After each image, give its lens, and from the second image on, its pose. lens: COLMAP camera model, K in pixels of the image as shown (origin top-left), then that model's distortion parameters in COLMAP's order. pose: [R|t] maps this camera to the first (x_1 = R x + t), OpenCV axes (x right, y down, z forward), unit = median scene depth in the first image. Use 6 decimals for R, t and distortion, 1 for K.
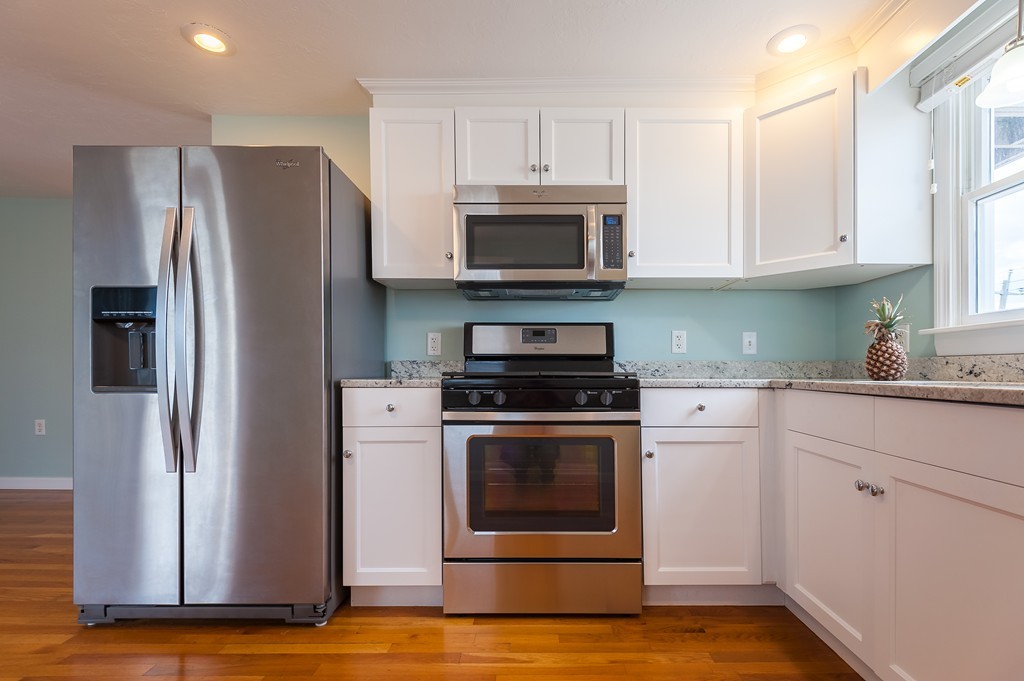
lens RADIAL K [[467.4, 0, 539.3], [0, 467.4, 374.3], [0, 0, 1]] dist [0.040001, -0.028237]
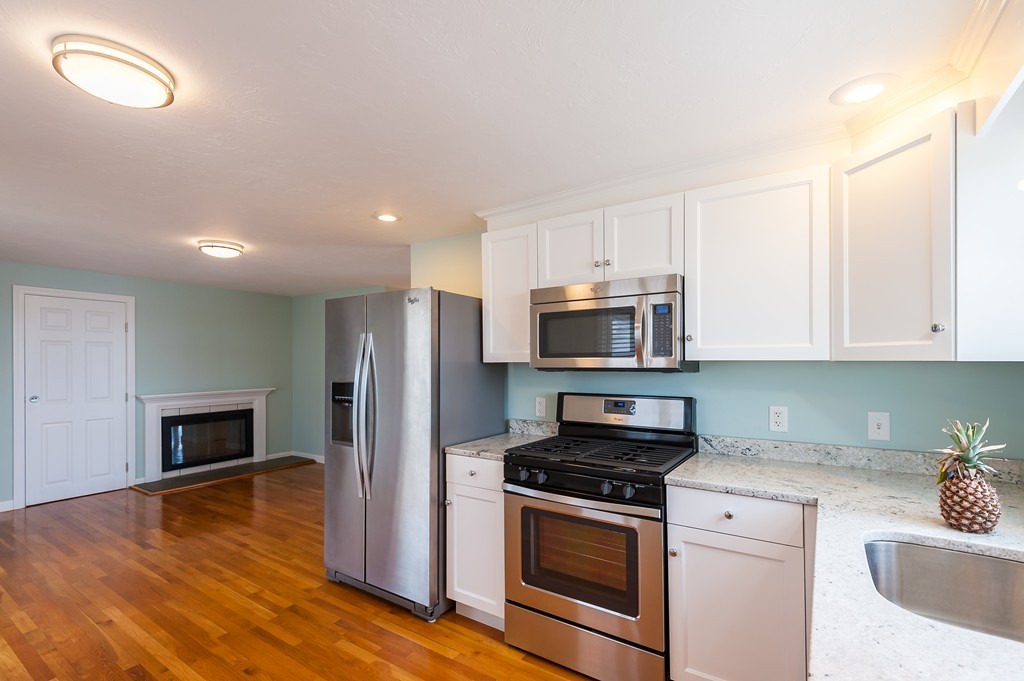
lens RADIAL K [[467.0, 0, 509.5], [0, 467.0, 361.9], [0, 0, 1]] dist [0.025209, -0.014511]
pose [[0.827315, -0.003713, -0.561726, 0.465945], [0.000848, 0.999985, -0.005361, -0.213249], [0.561738, 0.003959, 0.827306, -0.034746]]
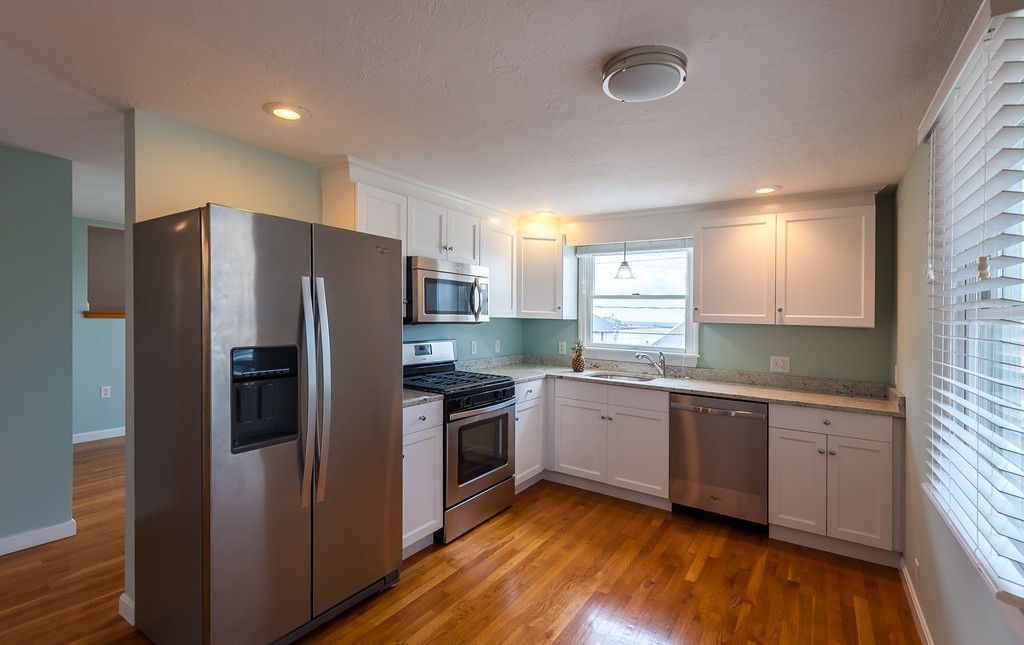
lens RADIAL K [[467.2, 0, 515.0], [0, 467.2, 300.8], [0, 0, 1]] dist [0.002738, 0.000052]
pose [[0.543792, 0.035684, 0.838461, -1.263789], [-0.018030, 0.999362, -0.030838, -0.230577], [-0.839026, 0.001652, 0.544089, -0.036696]]
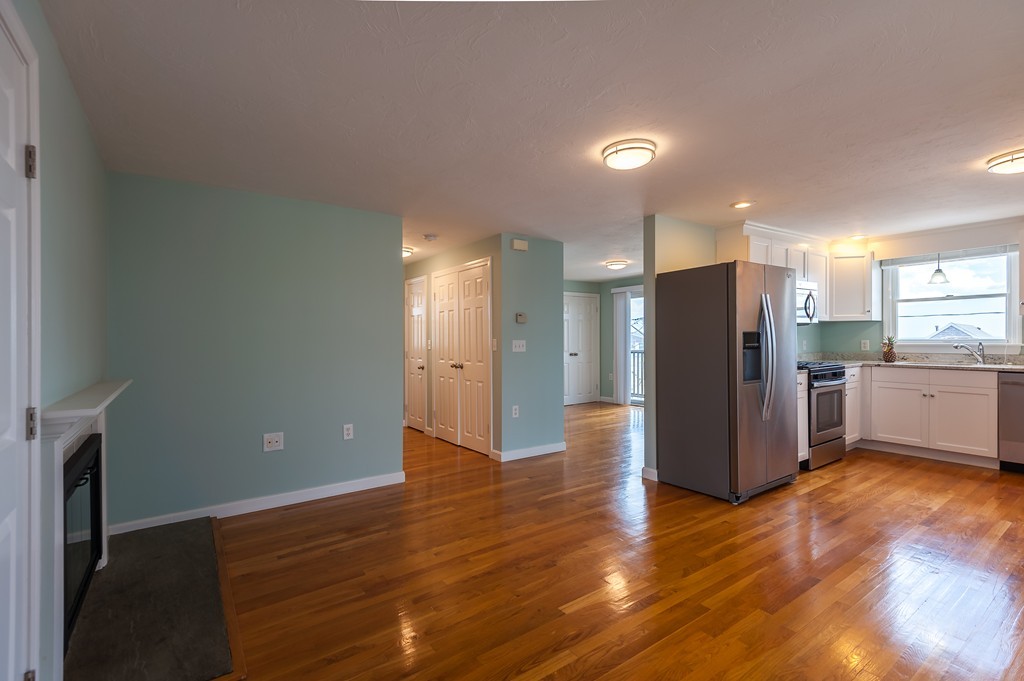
lens RADIAL K [[462.4, 0, 512.0], [0, 462.4, 340.5], [0, 0, 1]] dist [0.021506, -0.013872]
pose [[0.817789, -0.016748, 0.575275, -2.495010], [0.018460, 0.999825, 0.002866, -0.150102], [-0.575222, 0.008276, 0.817955, -0.041216]]
